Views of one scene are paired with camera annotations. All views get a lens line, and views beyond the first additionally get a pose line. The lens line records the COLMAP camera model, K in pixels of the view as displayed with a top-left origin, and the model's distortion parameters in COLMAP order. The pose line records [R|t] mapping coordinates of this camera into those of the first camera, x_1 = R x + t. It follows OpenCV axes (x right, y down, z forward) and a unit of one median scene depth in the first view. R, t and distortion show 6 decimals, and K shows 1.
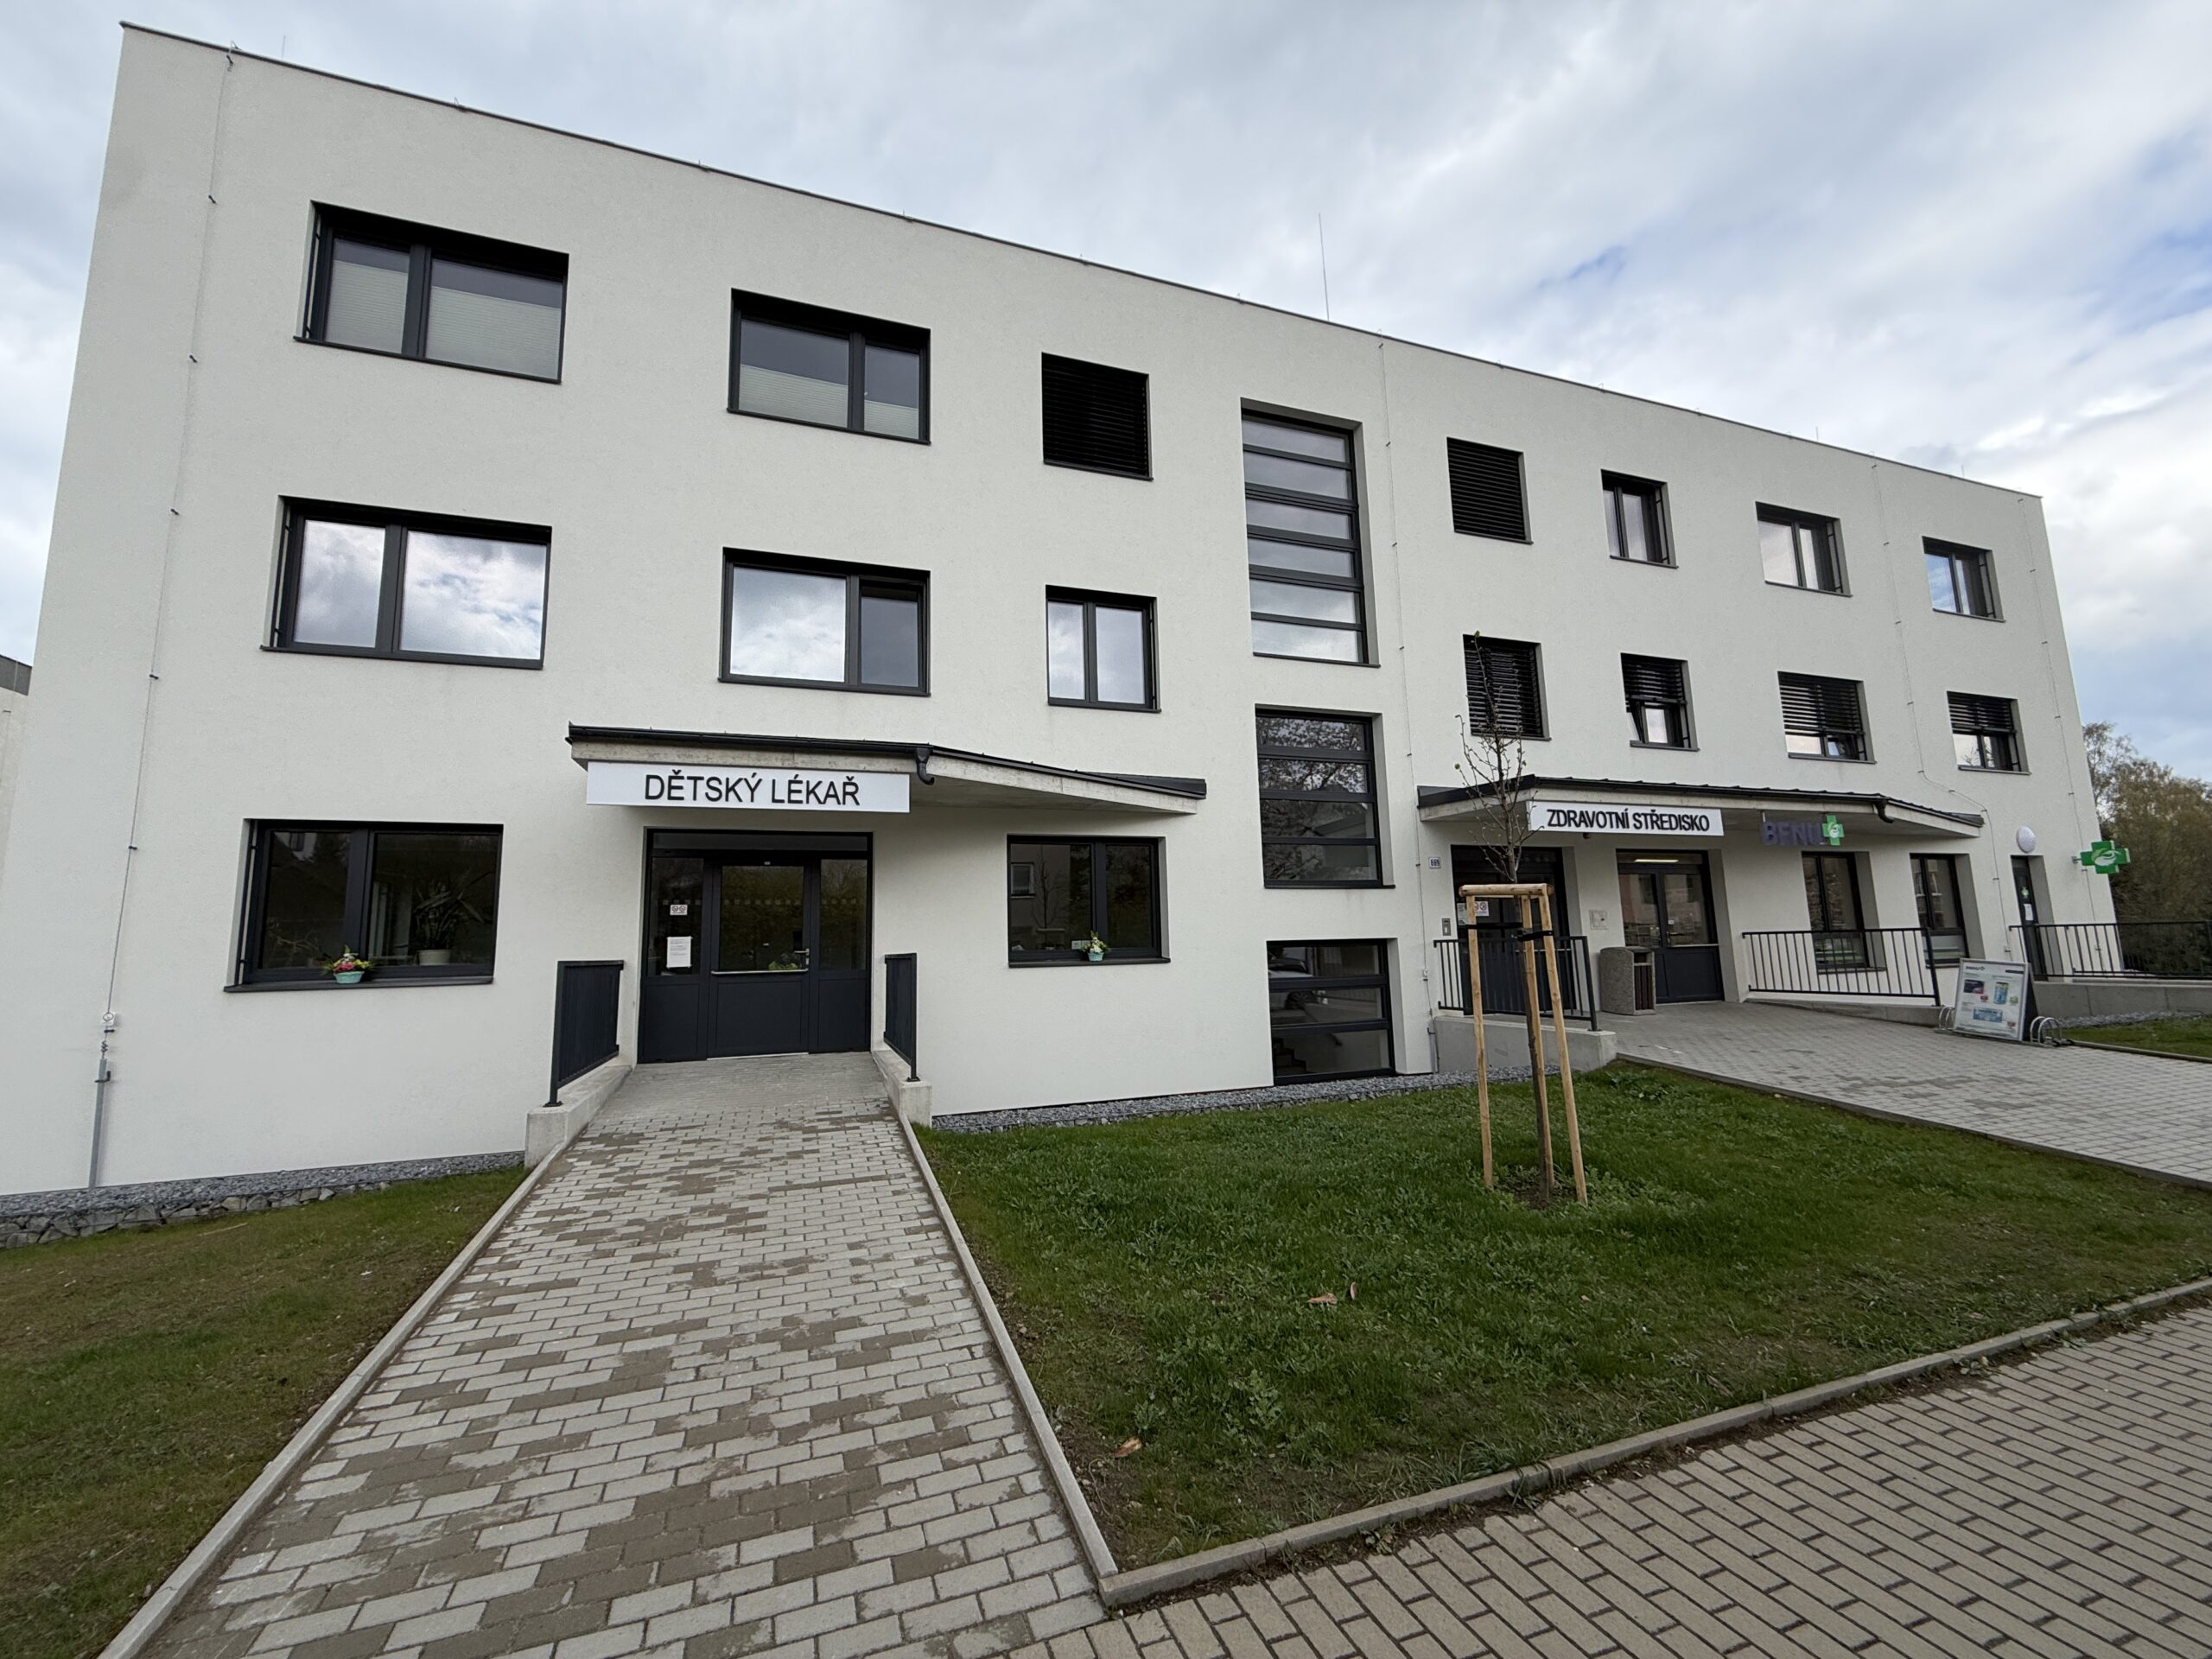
lens RADIAL K [[845.6, 0, 1106.0], [0, 845.6, 829.5], [0, 0, 1]] dist [-0.010791, -0.000374]
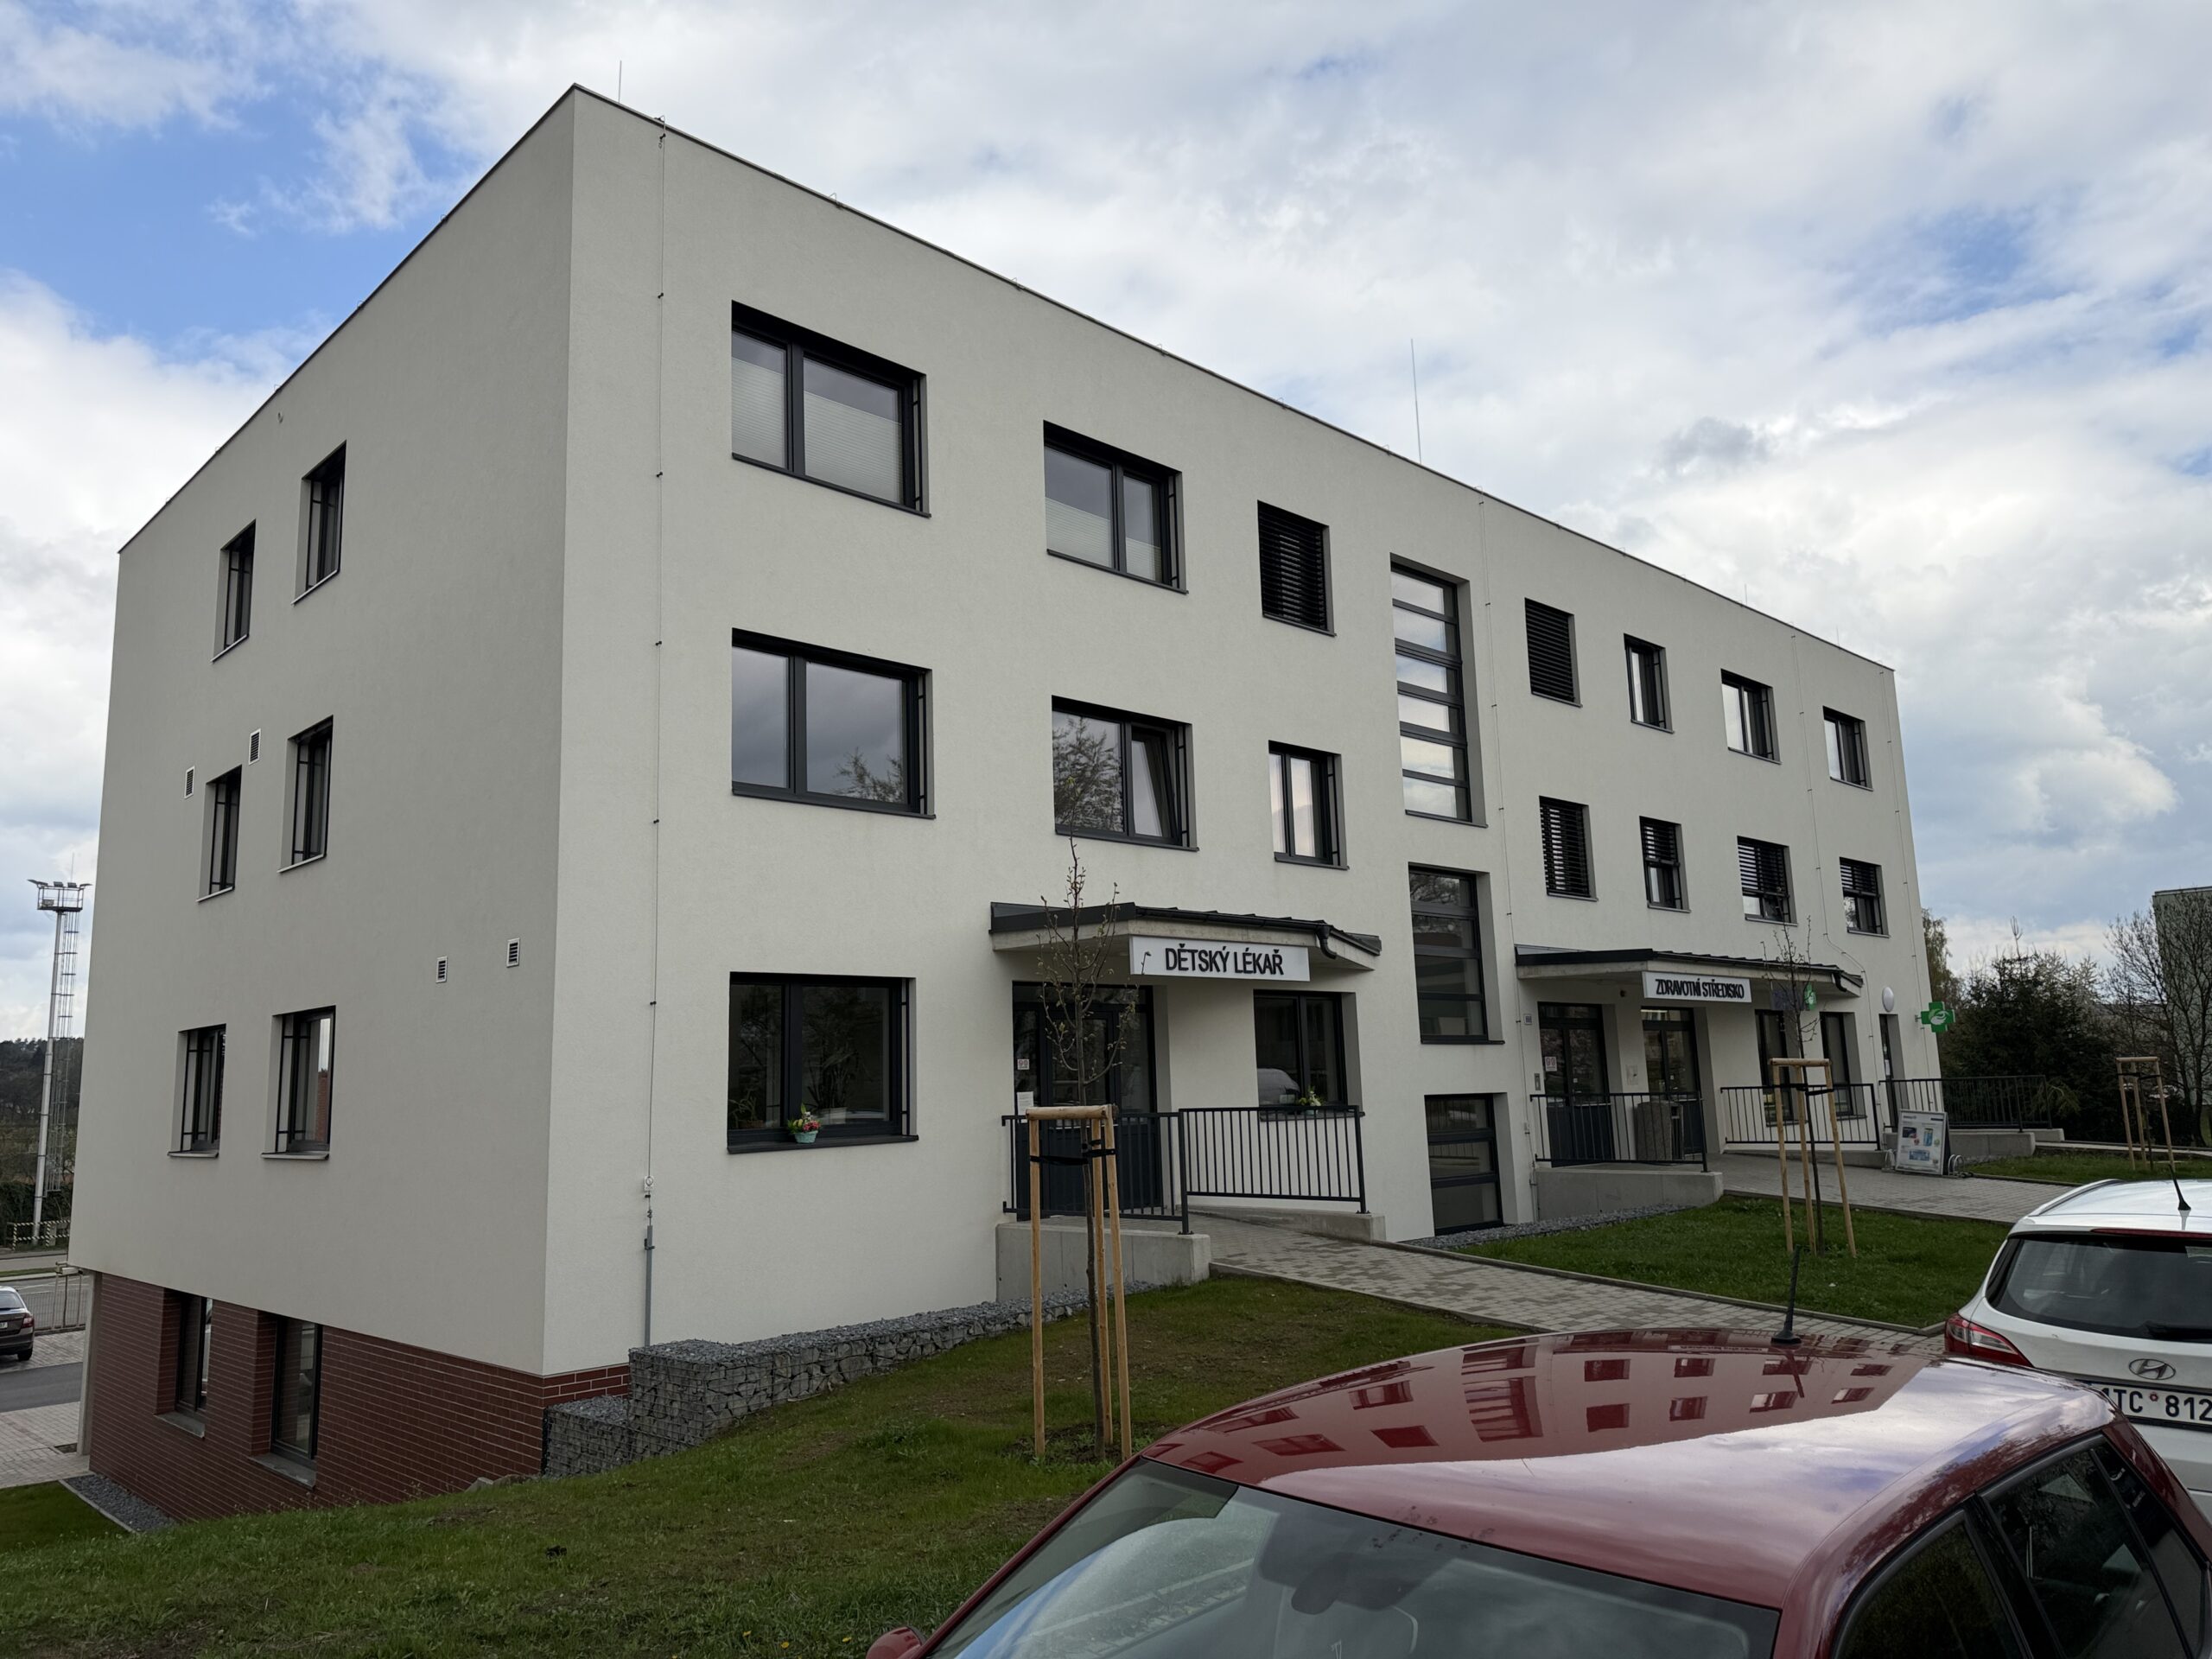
lens RADIAL K [[1527.4, 0, 1106.0], [0, 1527.4, 829.5], [0, 0, 1]] dist [0.039373, -0.000222]
pose [[0.904086, 0.066534, 0.422140, -0.938880], [-0.045937, 0.997213, -0.058788, -0.062136], [-0.424874, 0.033757, 0.904623, -0.523818]]
